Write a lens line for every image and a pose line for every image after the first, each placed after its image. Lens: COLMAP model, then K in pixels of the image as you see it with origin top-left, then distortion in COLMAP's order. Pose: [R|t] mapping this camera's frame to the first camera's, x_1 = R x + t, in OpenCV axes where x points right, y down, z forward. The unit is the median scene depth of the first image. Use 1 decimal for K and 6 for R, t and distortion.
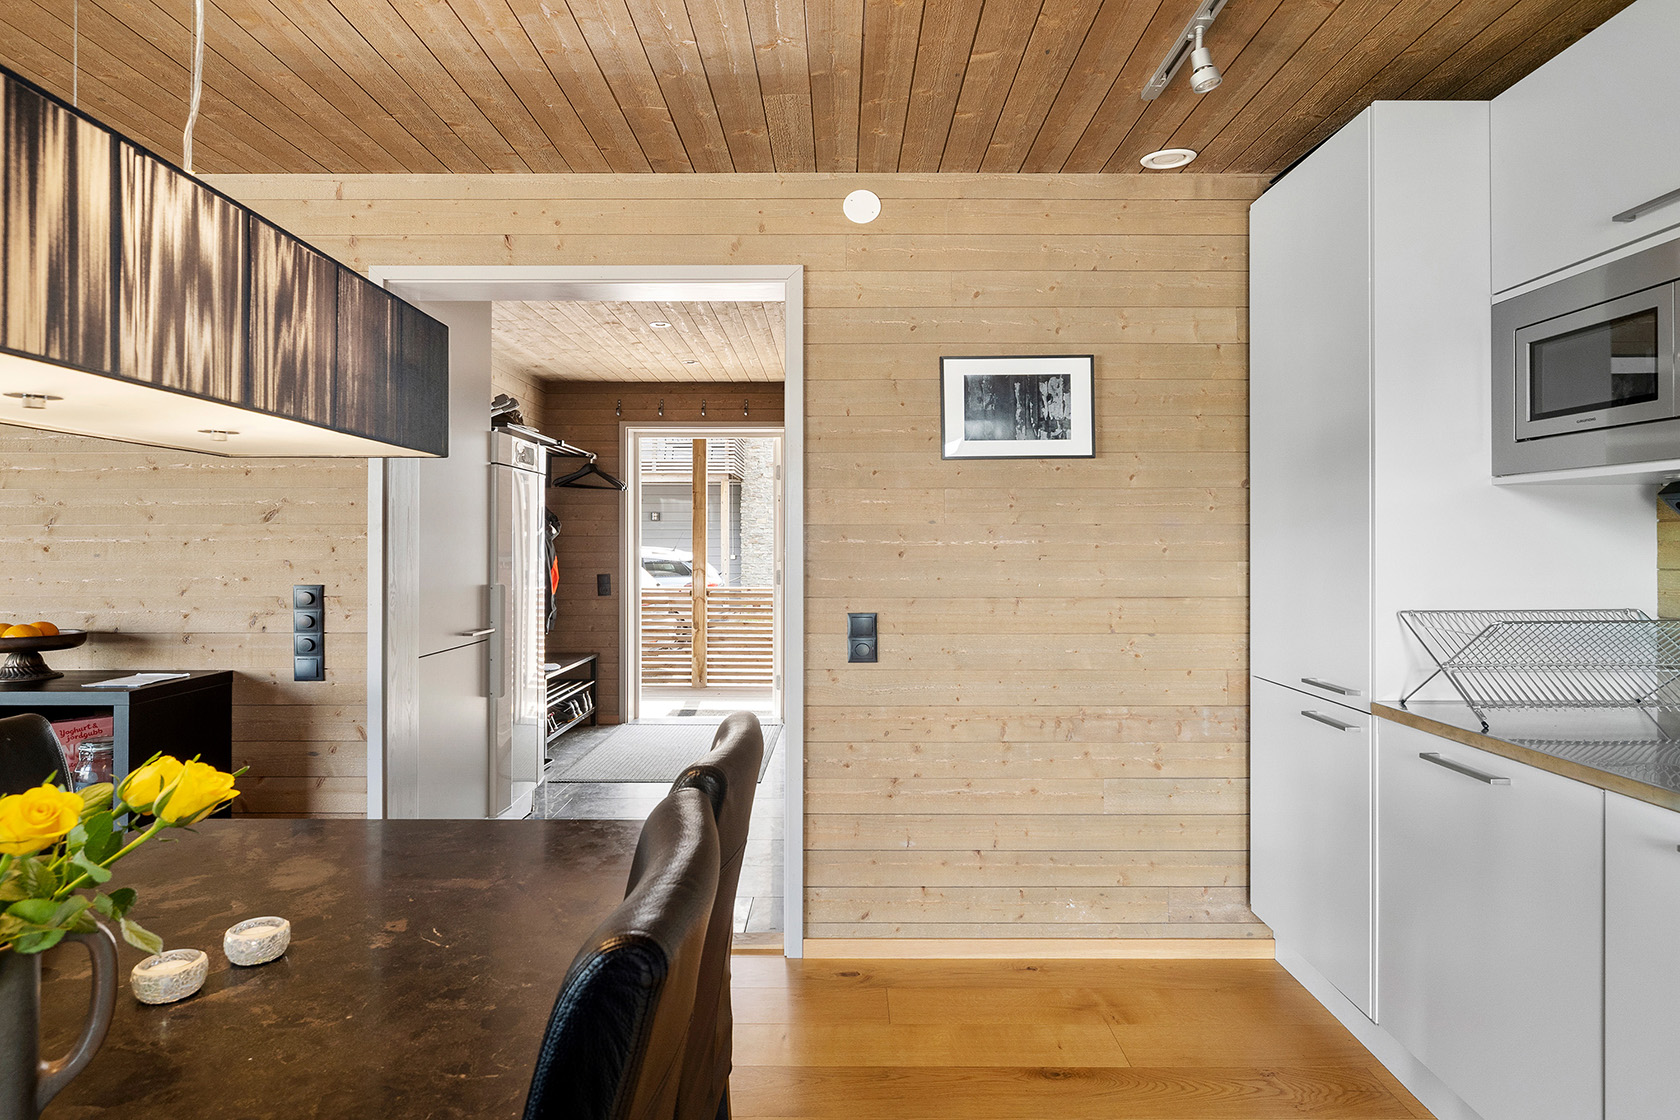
lens RADIAL K [[987.2, 0, 843.3], [0, 987.2, 543.8], [0, 0, 1]] dist [0.002100, 0.000049]
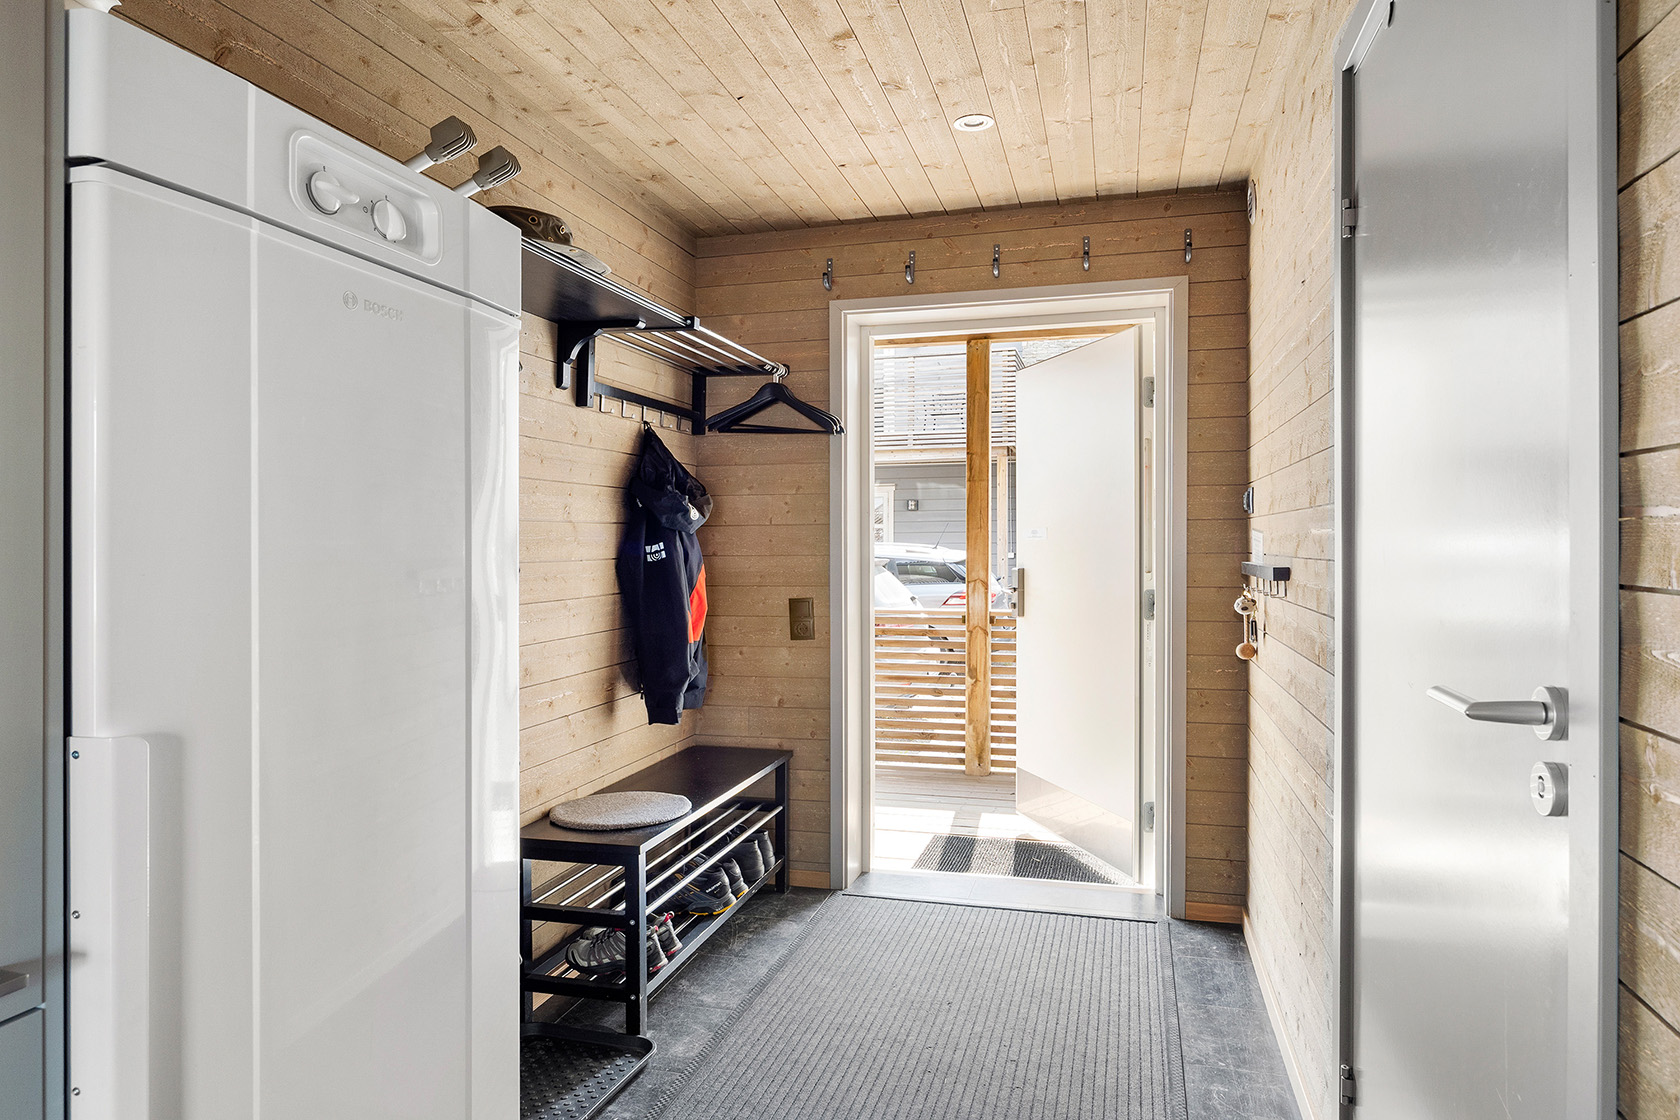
lens RADIAL K [[1063.2, 0, 838.5], [0, 1063.2, 534.5], [0, 0, 1]] dist [0.000031, -0.000013]
pose [[0.965952, -0.001546, -0.258718, -0.075878], [0.002094, 0.999996, 0.001845, -0.003673], [0.258714, -0.002324, 0.965951, 0.443973]]
